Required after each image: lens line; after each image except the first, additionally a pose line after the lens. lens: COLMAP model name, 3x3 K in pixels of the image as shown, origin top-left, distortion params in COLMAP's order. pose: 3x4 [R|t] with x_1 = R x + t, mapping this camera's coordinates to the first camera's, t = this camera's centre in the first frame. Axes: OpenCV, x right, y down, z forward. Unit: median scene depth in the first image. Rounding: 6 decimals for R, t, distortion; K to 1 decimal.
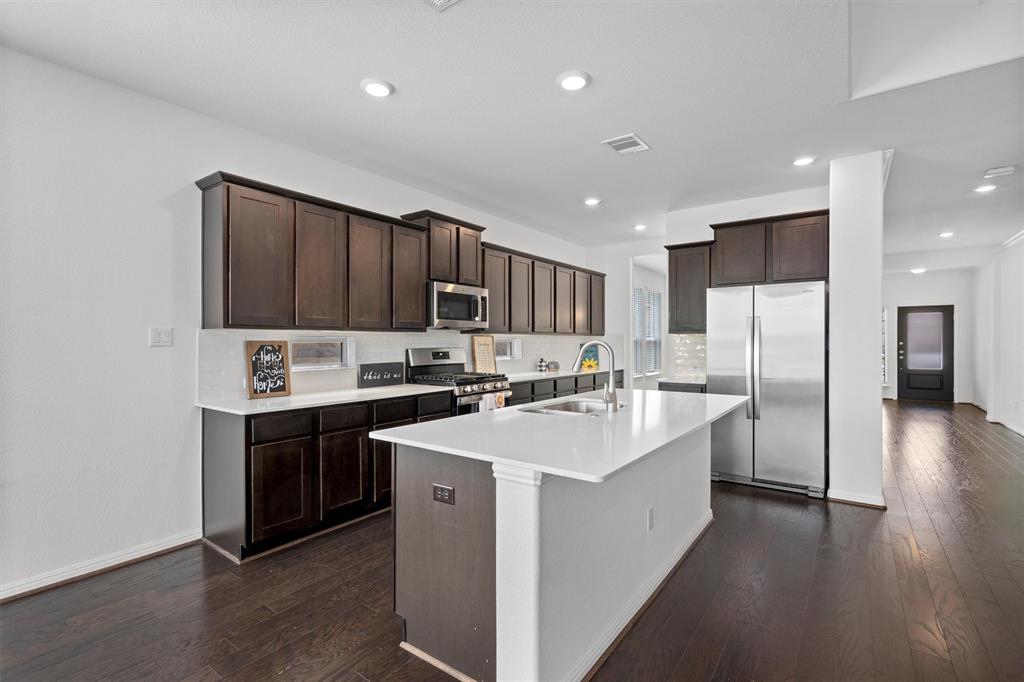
lens RADIAL K [[474.8, 0, 505.4], [0, 474.8, 339.1], [0, 0, 1]] dist [-0.002141, -0.000869]
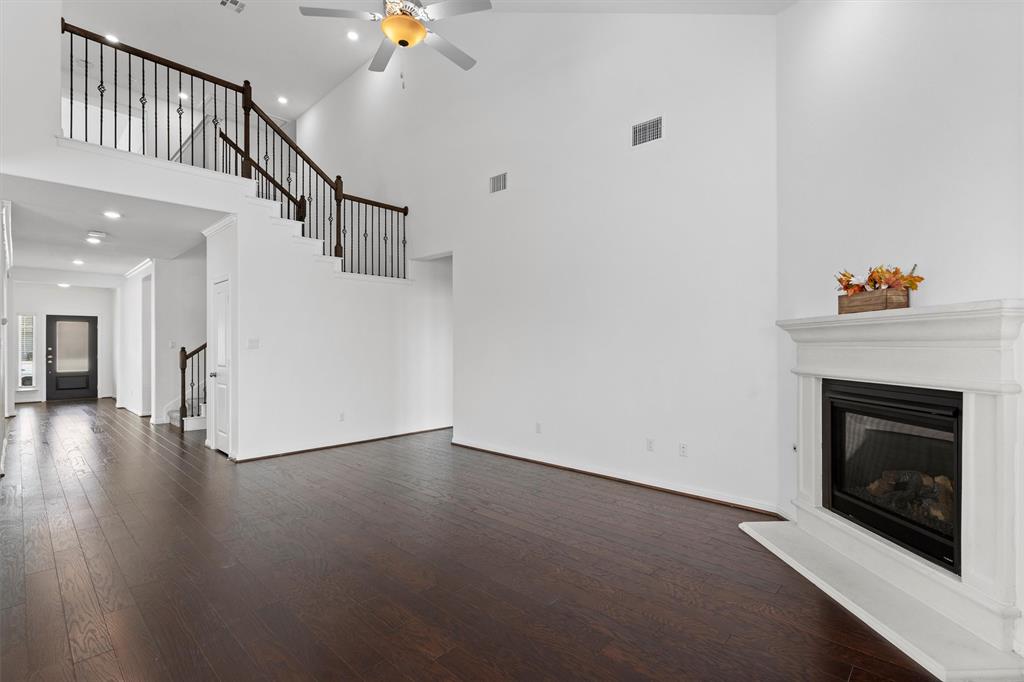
lens RADIAL K [[474.8, 0, 527.9], [0, 474.8, 345.7], [0, 0, 1]] dist [-0.002141, -0.000869]
pose [[0.108078, -0.000186, 0.994142, -0.135735], [0.001410, 0.999999, 0.000033, 0.003495], [-0.994141, 0.001398, 0.108078, -0.226404]]
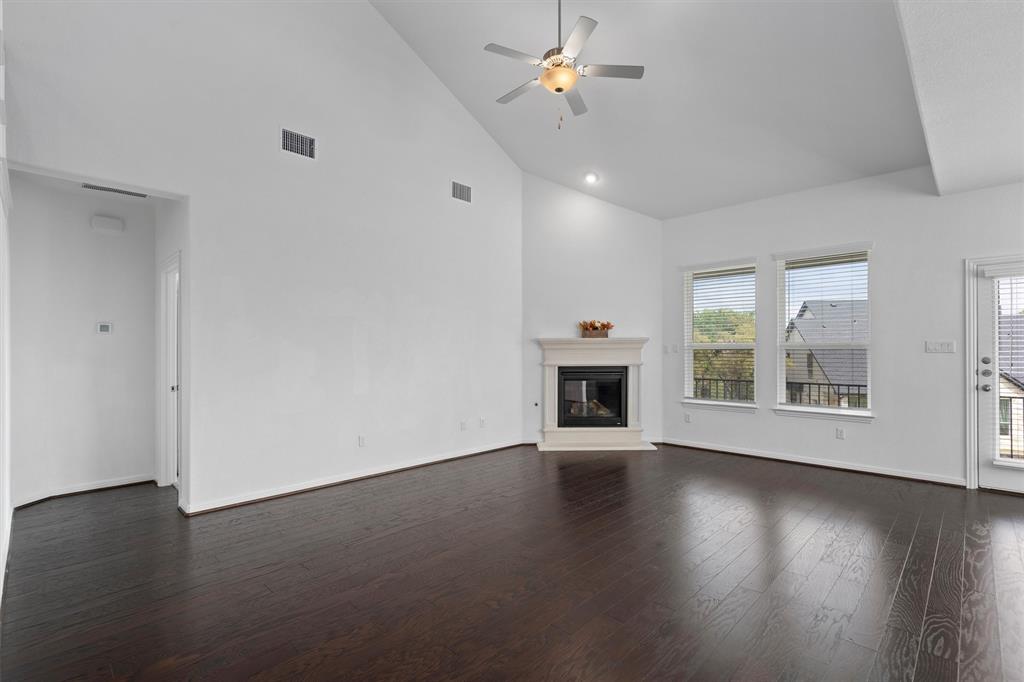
lens RADIAL K [[474.8, 0, 514.2], [0, 474.8, 349.3], [0, 0, 1]] dist [-0.002141, -0.000869]
pose [[-0.993073, 0.002973, 0.117465, 0.192313], [0.002788, 0.999995, -0.001733, 0.001651], [-0.117470, -0.001393, -0.993075, 0.310860]]
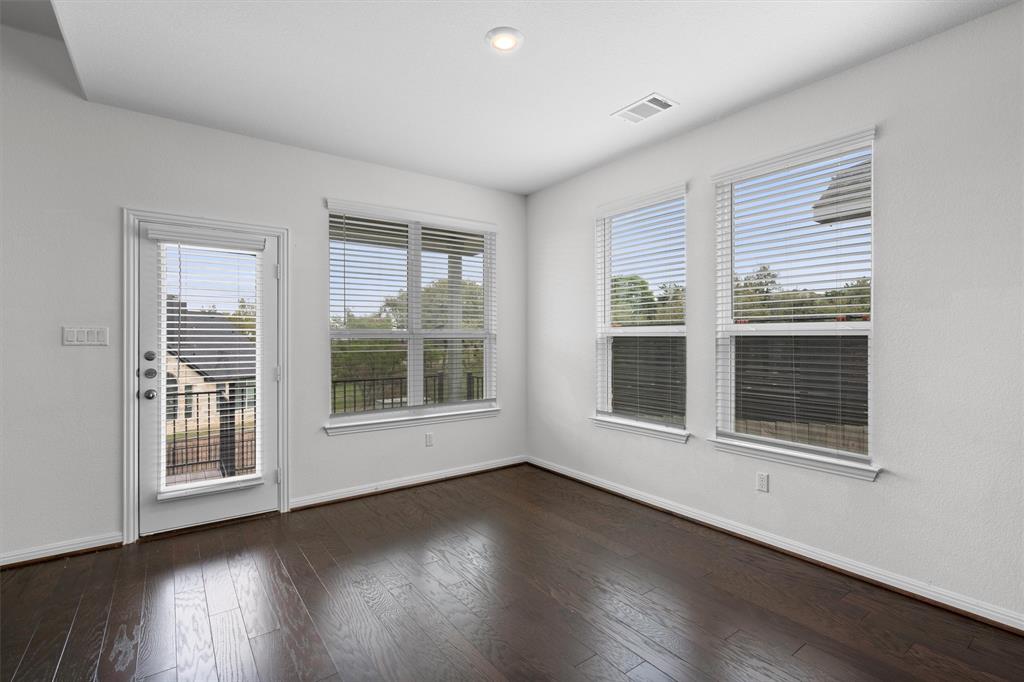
lens RADIAL K [[474.8, 0, 517.0], [0, 474.8, 337.4], [0, 0, 1]] dist [-0.002141, -0.000869]
pose [[-0.289774, -0.003558, -0.957088, 0.028103], [0.001869, 0.999989, -0.004284, 0.002068], [0.957093, -0.003030, -0.289764, 0.135446]]
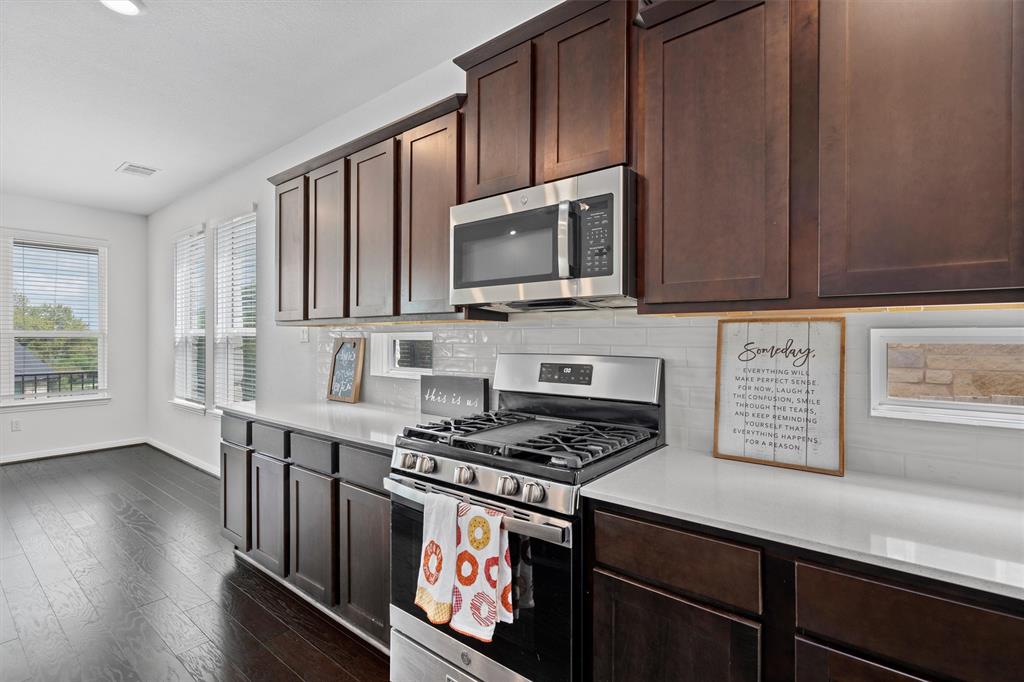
lens RADIAL K [[474.8, 0, 504.7], [0, 474.8, 340.8], [0, 0, 1]] dist [-0.002141, -0.000869]
pose [[-0.028208, -0.000338, -0.999602, 0.136782], [-0.001805, 0.999998, -0.000287, 0.003418], [0.999600, 0.001796, -0.028208, 0.484401]]
